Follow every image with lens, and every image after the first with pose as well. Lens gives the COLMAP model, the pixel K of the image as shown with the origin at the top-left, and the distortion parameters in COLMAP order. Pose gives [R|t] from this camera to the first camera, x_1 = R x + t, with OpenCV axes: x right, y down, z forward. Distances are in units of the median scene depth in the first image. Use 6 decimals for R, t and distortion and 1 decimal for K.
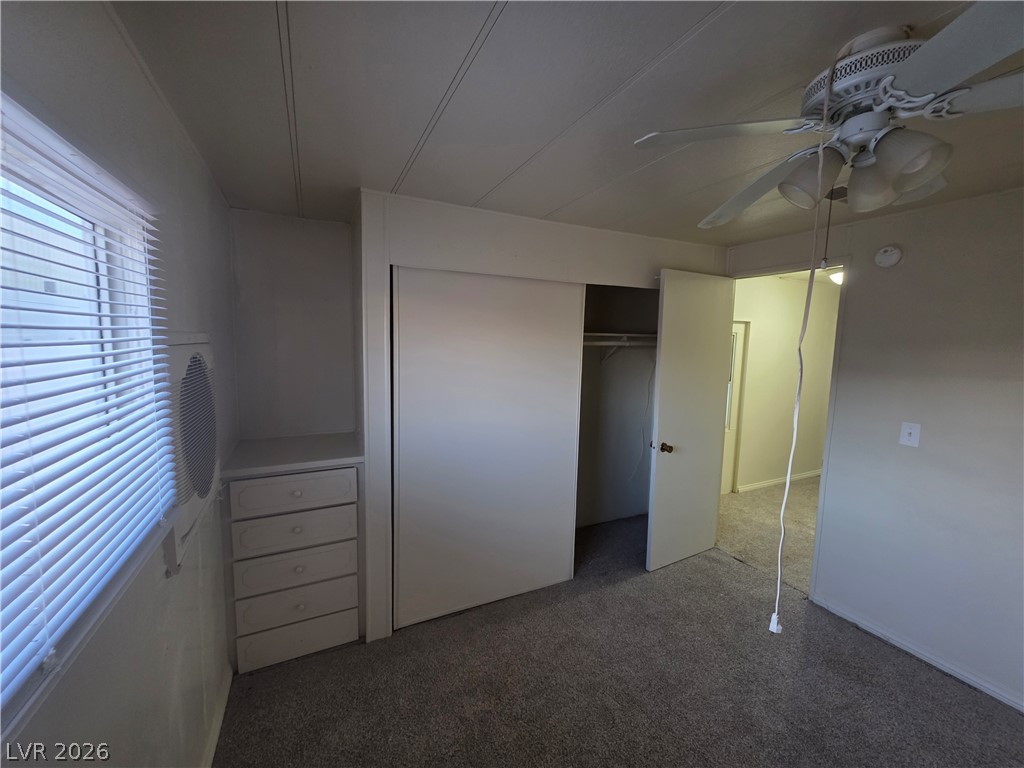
lens RADIAL K [[411.4, 0, 518.0], [0, 411.4, 383.0], [0, 0, 1]] dist [0.000101, -0.000047]
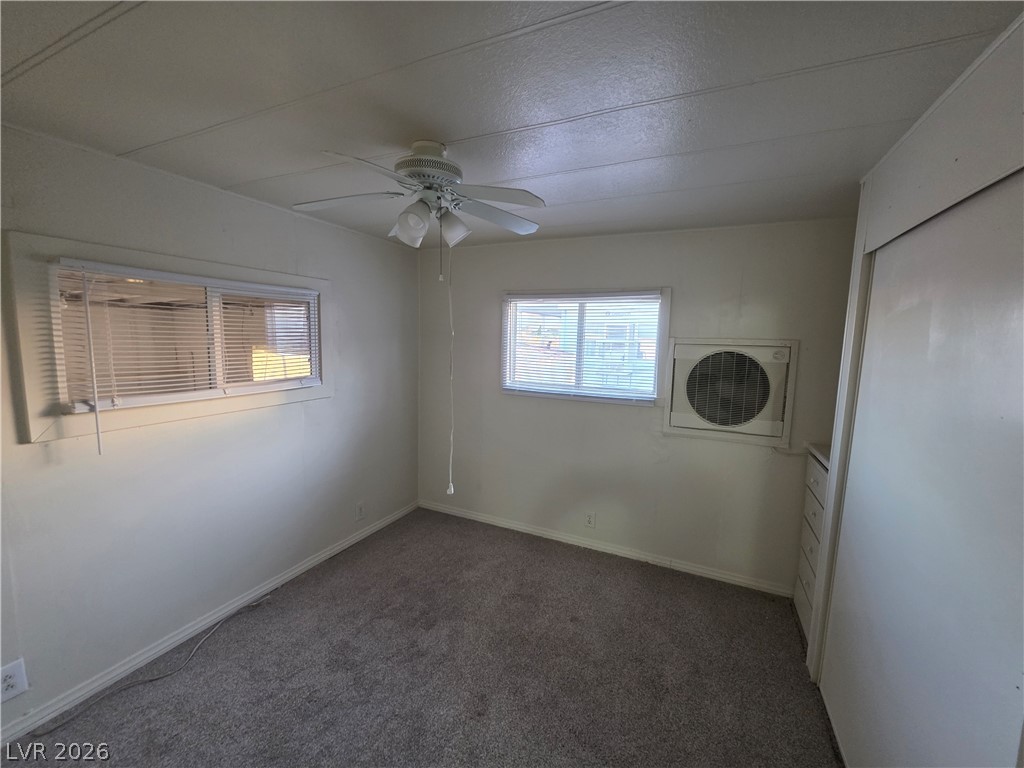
lens RADIAL K [[411.2, 0, 515.2], [0, 411.2, 382.5], [0, 0, 1]] dist [0.000975, 0.000146]
pose [[-0.777195, 0.030679, -0.628512, 0.714422], [-0.105266, 0.978398, 0.177924, -0.098838], [0.620393, 0.204443, -0.757176, 1.148081]]
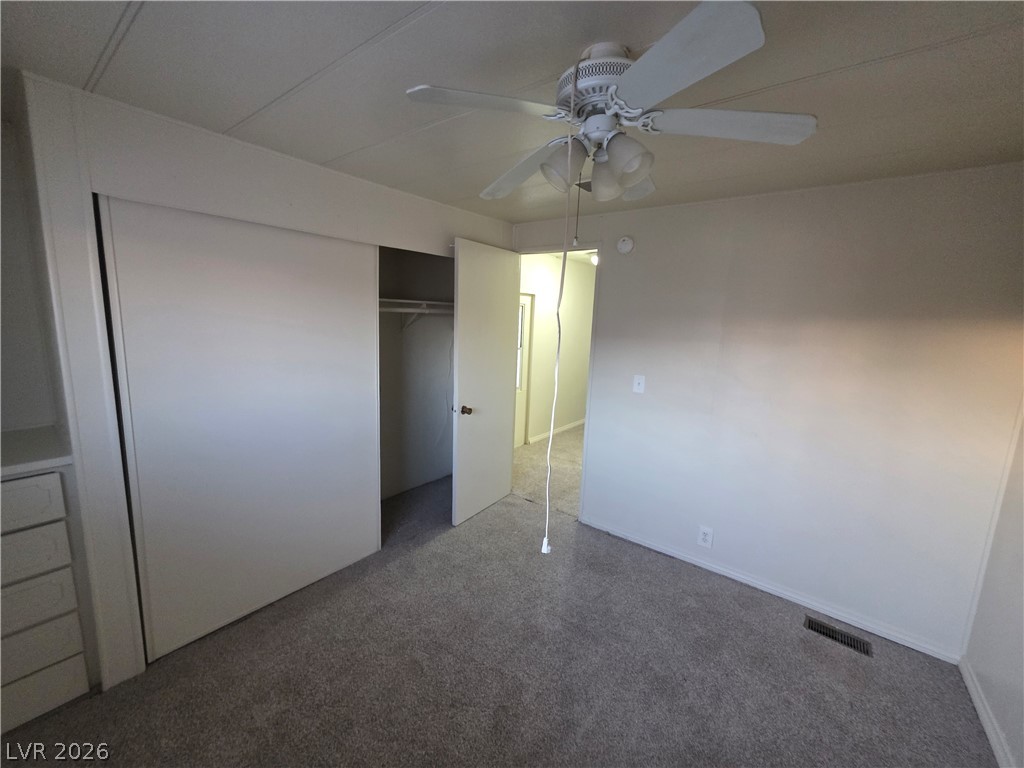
lens RADIAL K [[406.1, 0, 517.6], [0, 406.1, 381.2], [0, 0, 1]] dist [-0.000675, -0.000379]
pose [[0.897368, -0.053762, 0.437997, 0.029981], [0.023093, 0.996912, 0.075055, 0.008275], [-0.440679, -0.057237, 0.895838, 0.003337]]
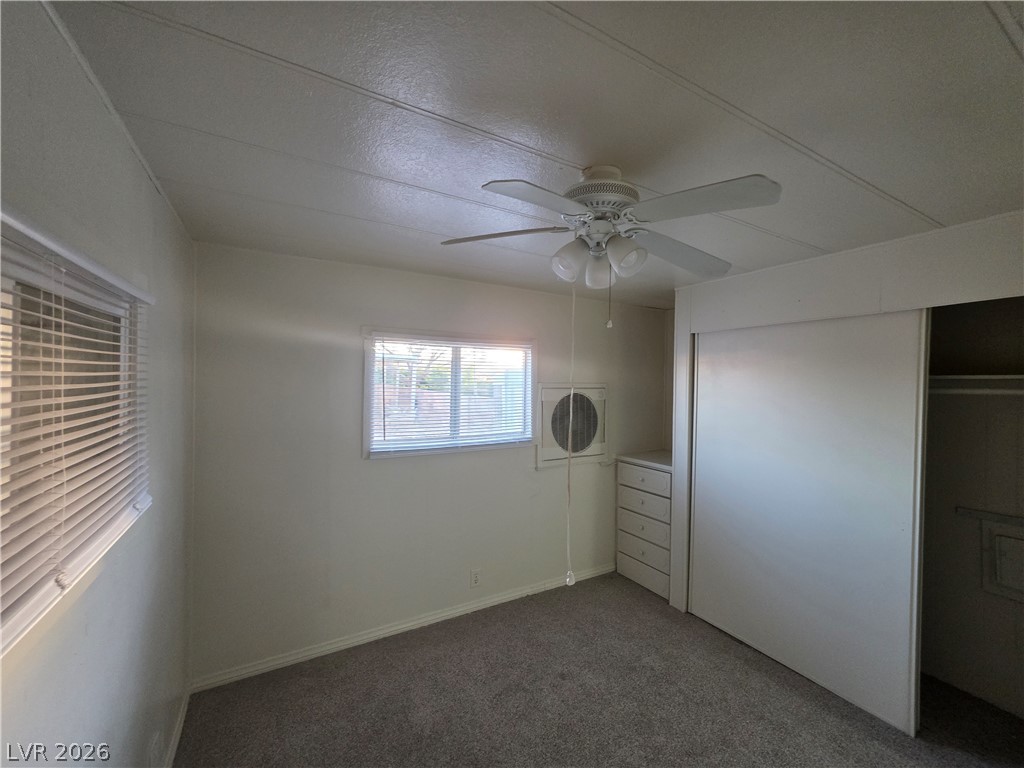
lens RADIAL K [[411.2, 0, 515.2], [0, 411.2, 382.5], [0, 0, 1]] dist [0.000975, 0.000146]
pose [[0.069403, -0.019222, -0.997403, 0.971521], [-0.112631, 0.993271, -0.026979, -0.014090], [0.991210, 0.114211, 0.066771, 0.300907]]
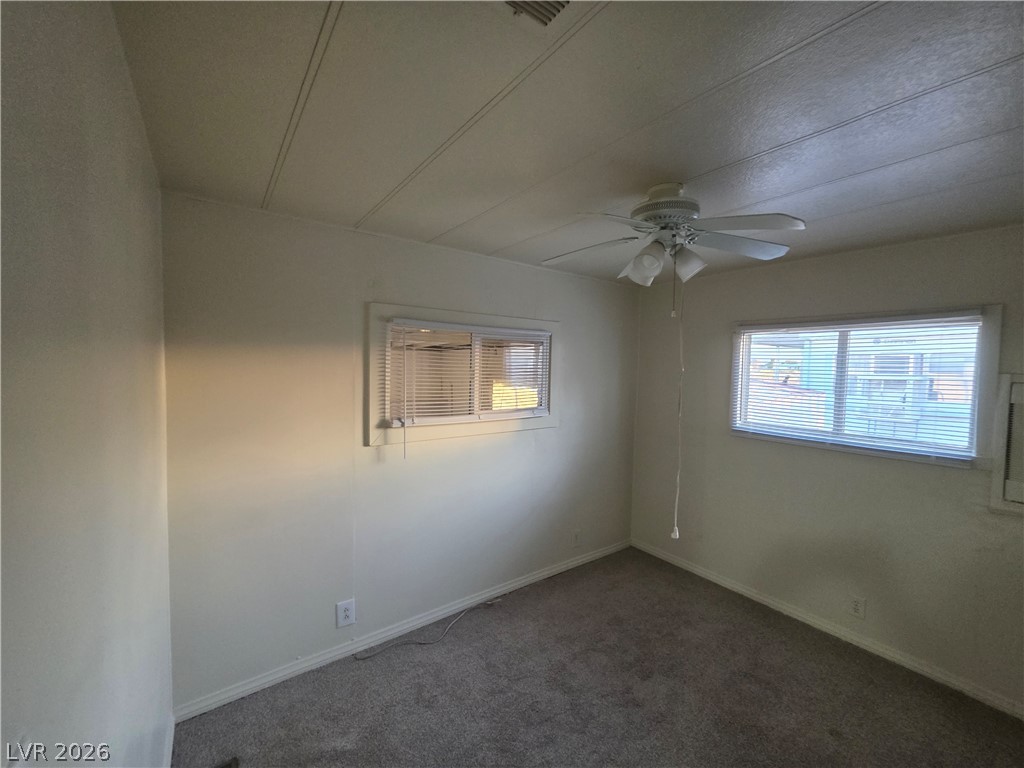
lens RADIAL K [[410.8, 0, 515.8], [0, 410.8, 384.9], [0, 0, 1]] dist [0.000872, 0.000120]
pose [[-0.982312, -0.032605, -0.184390, 0.753891], [-0.059580, 0.987971, 0.142700, -0.099963], [0.177519, 0.151162, -0.972439, 1.148286]]
